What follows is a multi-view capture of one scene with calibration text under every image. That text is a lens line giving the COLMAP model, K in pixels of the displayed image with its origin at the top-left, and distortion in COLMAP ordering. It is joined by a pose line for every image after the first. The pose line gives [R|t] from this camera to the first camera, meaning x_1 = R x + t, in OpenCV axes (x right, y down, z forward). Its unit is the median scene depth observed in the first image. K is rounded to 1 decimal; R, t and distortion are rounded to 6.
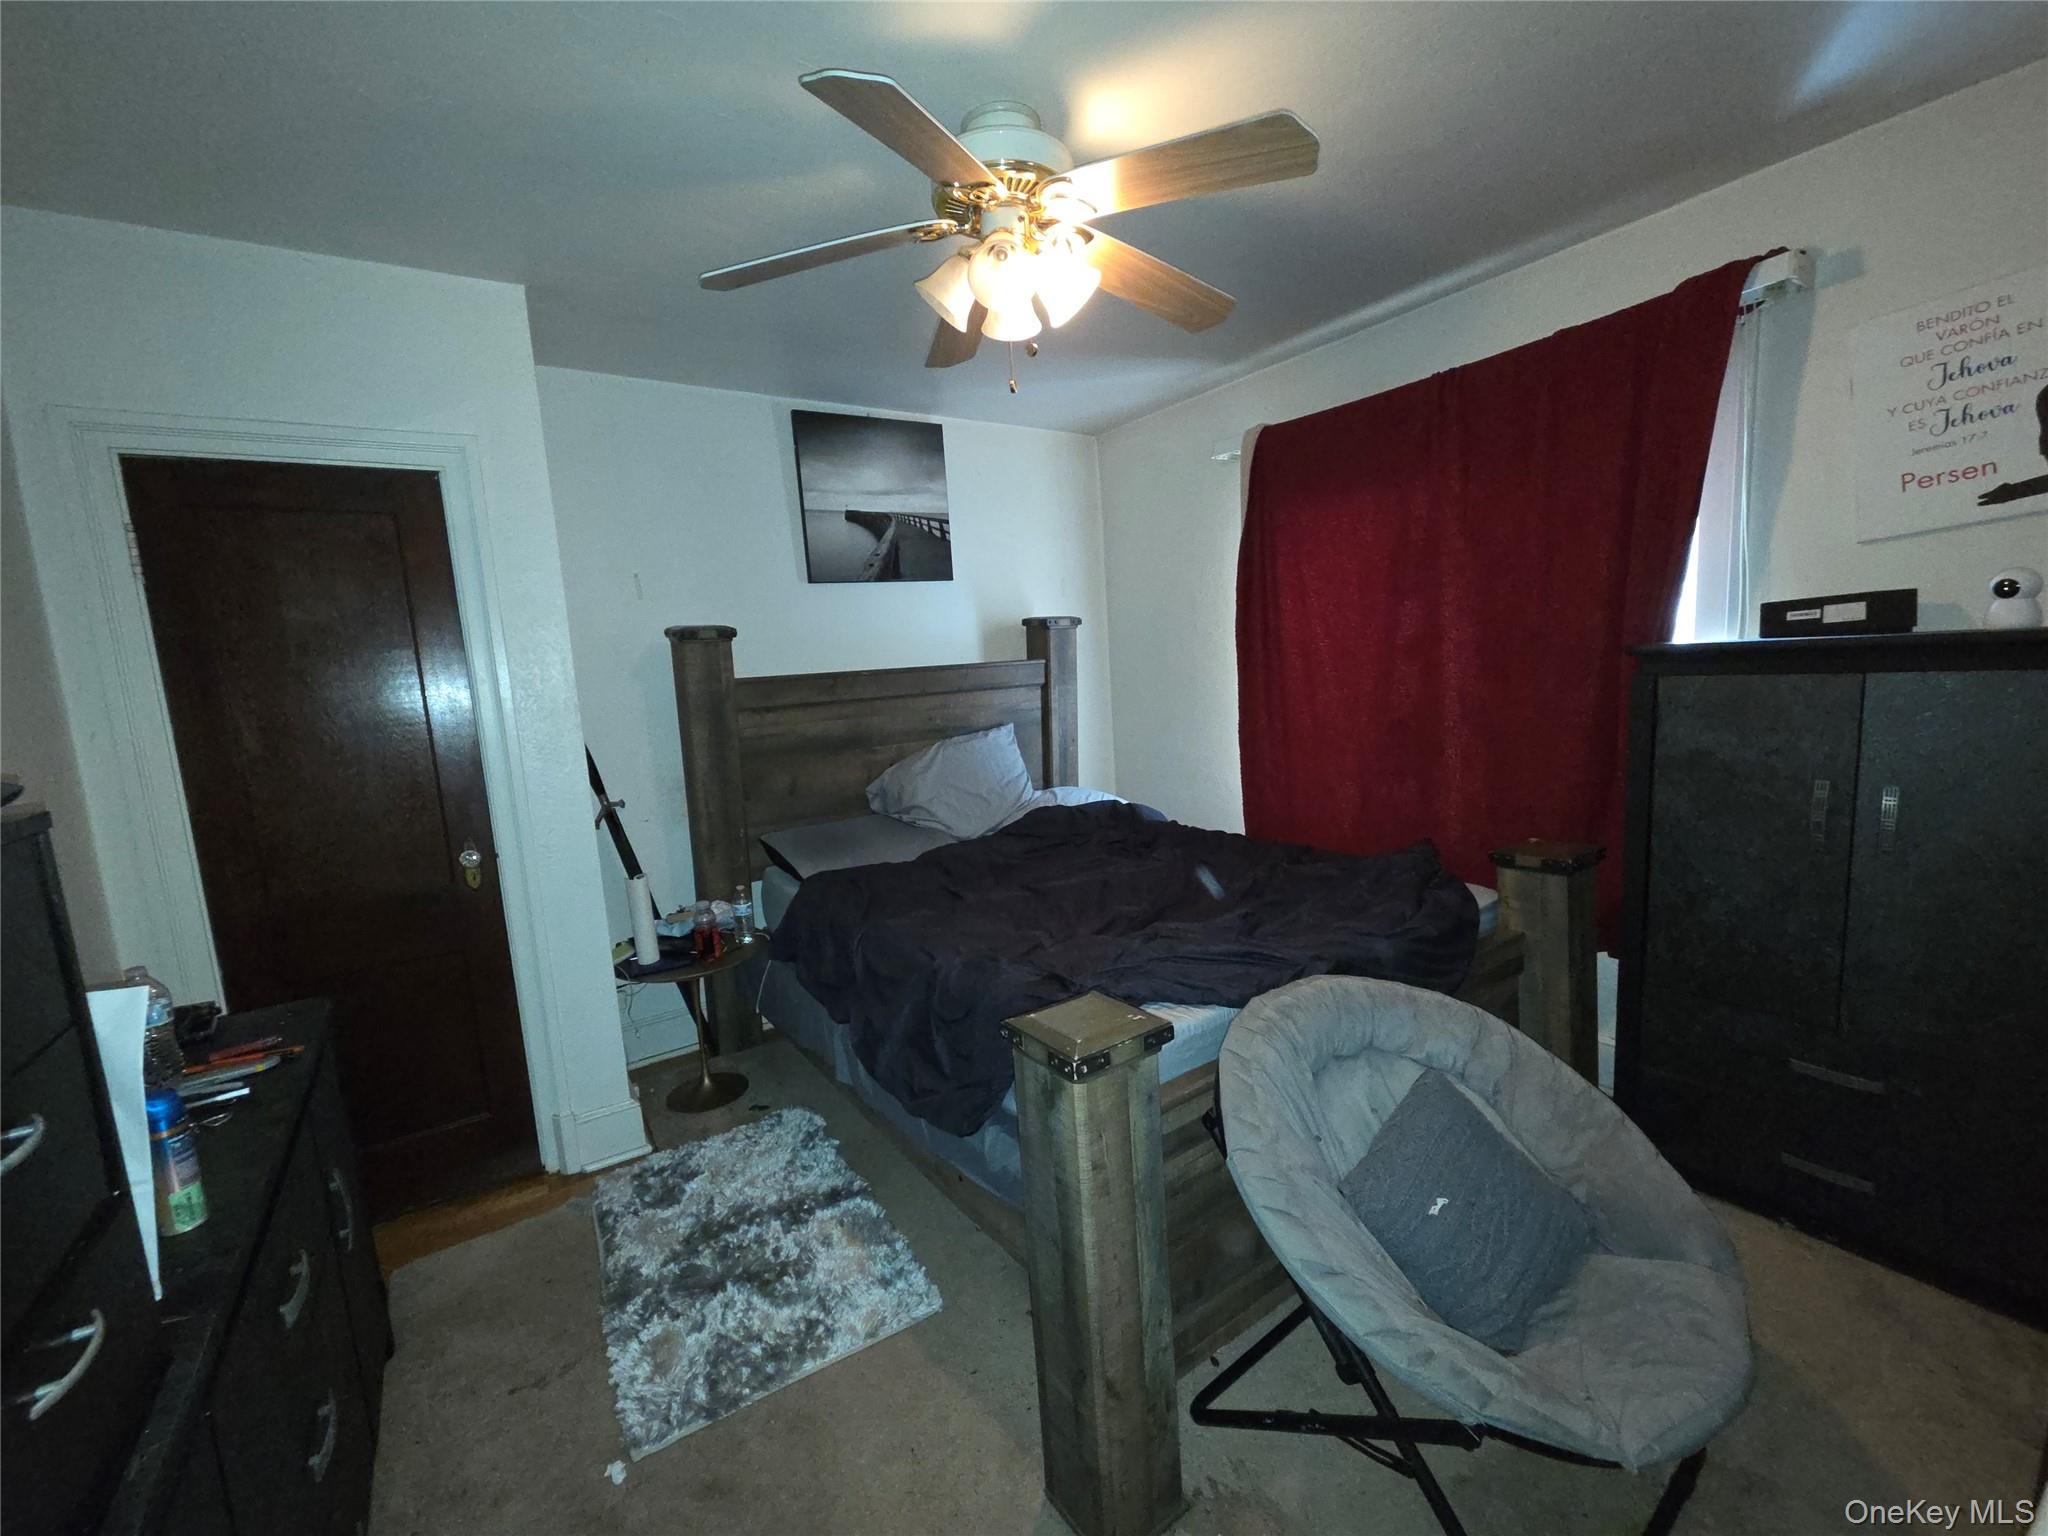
lens RADIAL K [[835.5, 0, 1019.2], [0, 835.5, 768.8], [0, 0, 1]] dist [0.000297, -0.001705]
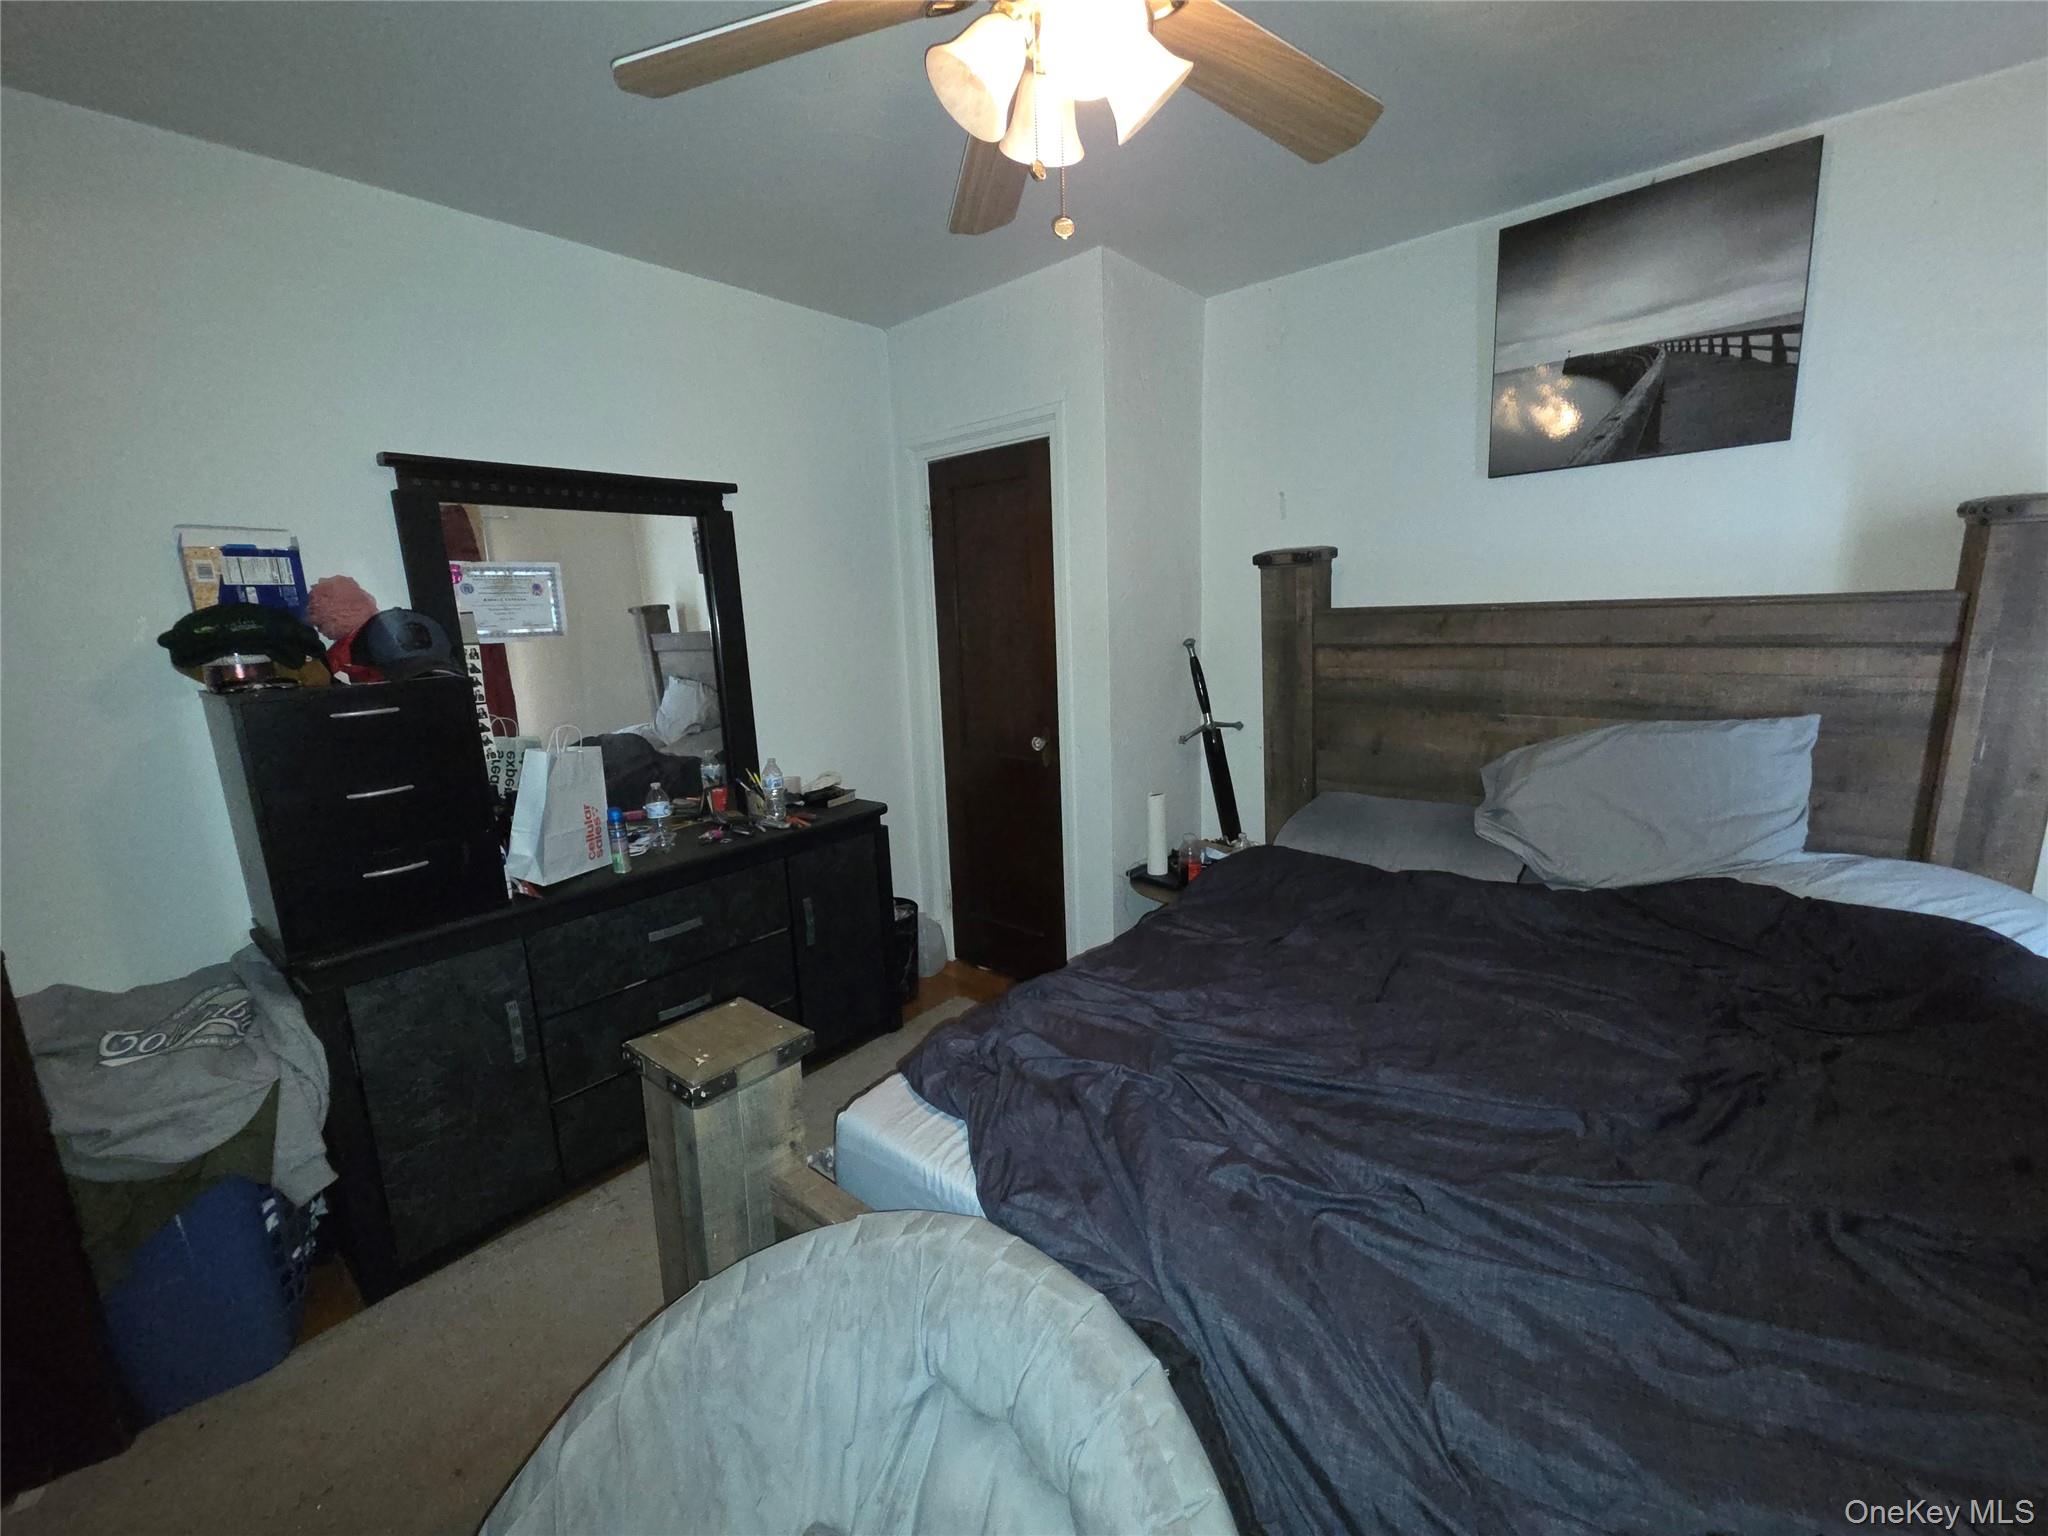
lens RADIAL K [[835.5, 0, 1020.9], [0, 835.5, 771.6], [0, 0, 1]] dist [0.000297, -0.001705]
pose [[0.265537, 0.237110, -0.934489, 0.383251], [-0.103287, 0.970703, 0.216949, -0.088034], [0.958552, 0.038913, 0.282248, 0.404320]]
